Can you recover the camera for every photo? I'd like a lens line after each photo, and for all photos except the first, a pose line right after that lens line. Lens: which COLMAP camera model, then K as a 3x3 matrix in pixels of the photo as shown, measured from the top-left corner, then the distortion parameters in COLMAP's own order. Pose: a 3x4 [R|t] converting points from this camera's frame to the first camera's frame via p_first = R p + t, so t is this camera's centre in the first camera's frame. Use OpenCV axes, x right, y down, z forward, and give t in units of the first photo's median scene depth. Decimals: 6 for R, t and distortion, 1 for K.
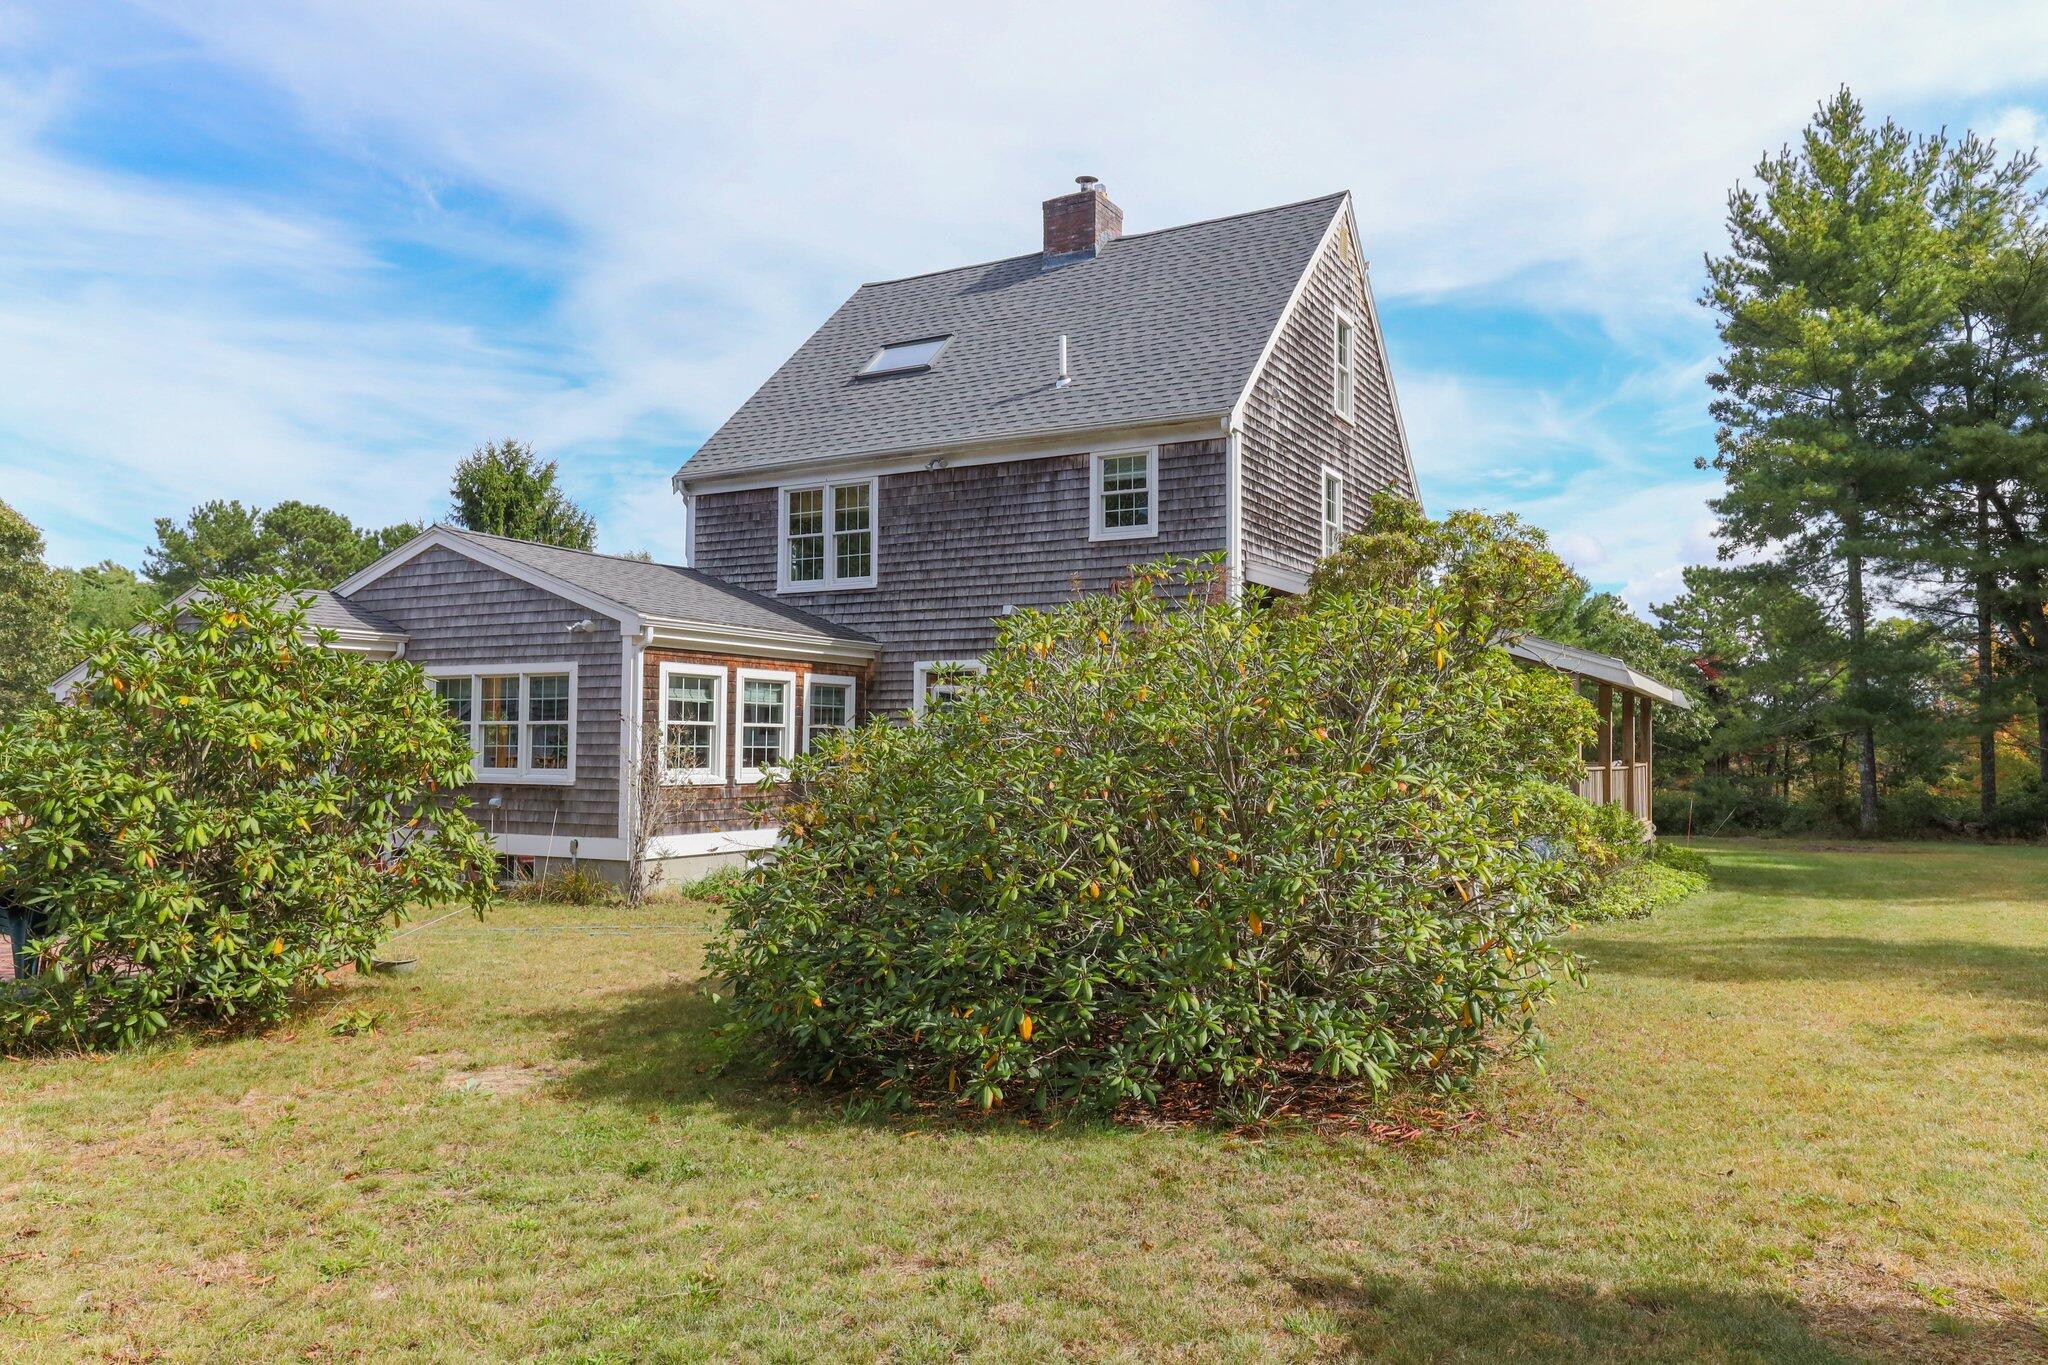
lens RADIAL K [[1413.9, 0, 1022.6], [0, 1413.9, 668.8], [0, 0, 1]] dist [-0.036574, -0.000848]
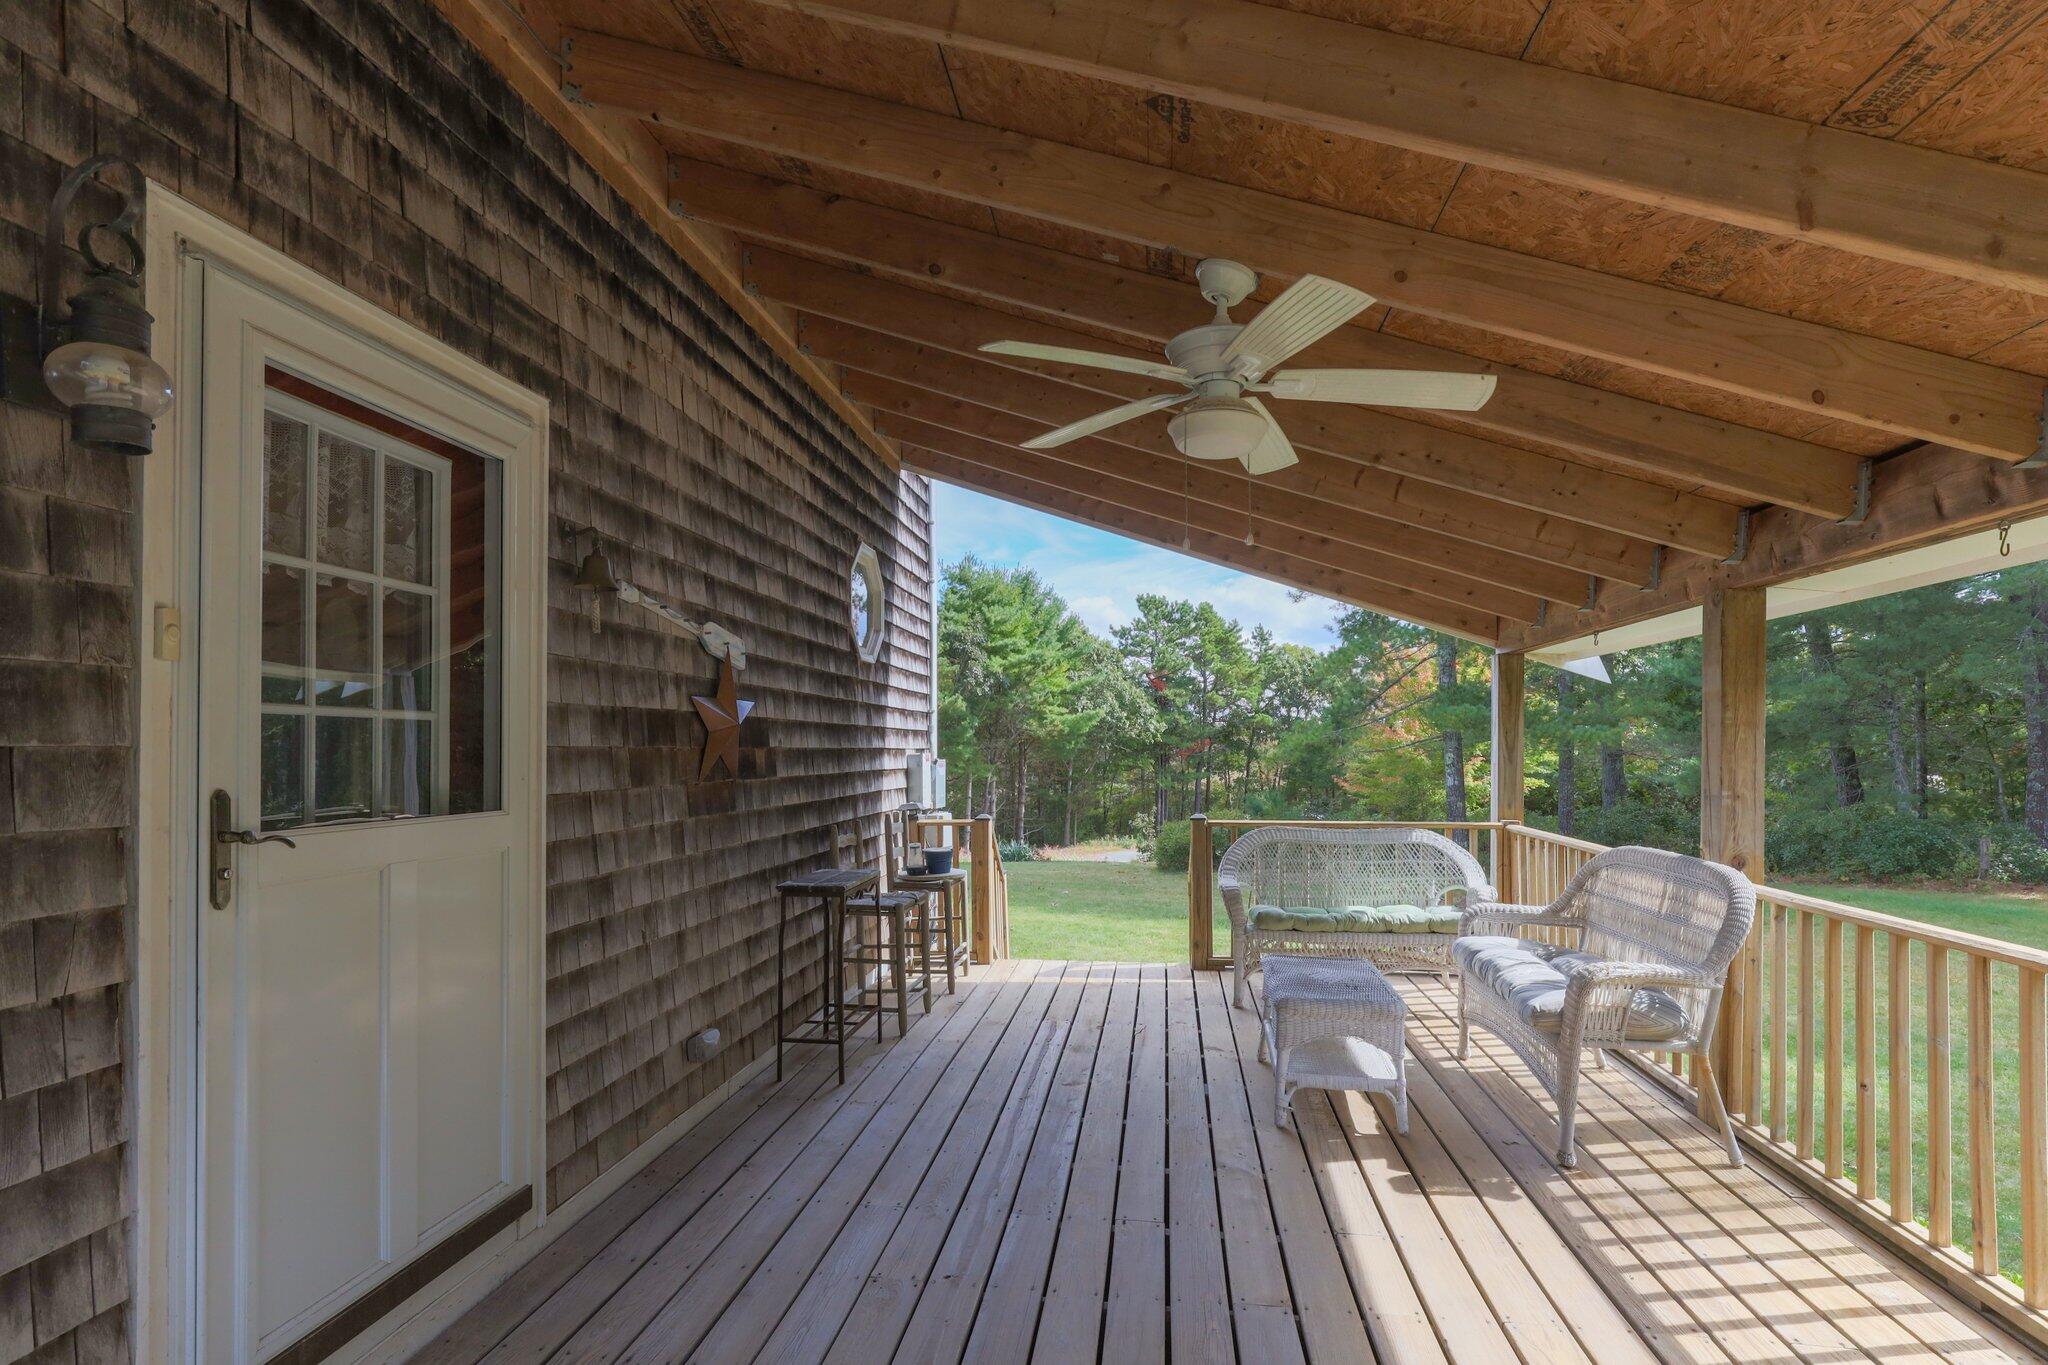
lens RADIAL K [[1013.2, 0, 965.1], [0, 1013.2, 739.0], [0, 0, 1]] dist [-0.017959, -0.001090]
pose [[0.947800, -0.005198, 0.318824, 0.239182], [-0.010008, 0.998890, 0.046036, 0.036682], [-0.318710, -0.046823, 0.946695, 0.879257]]
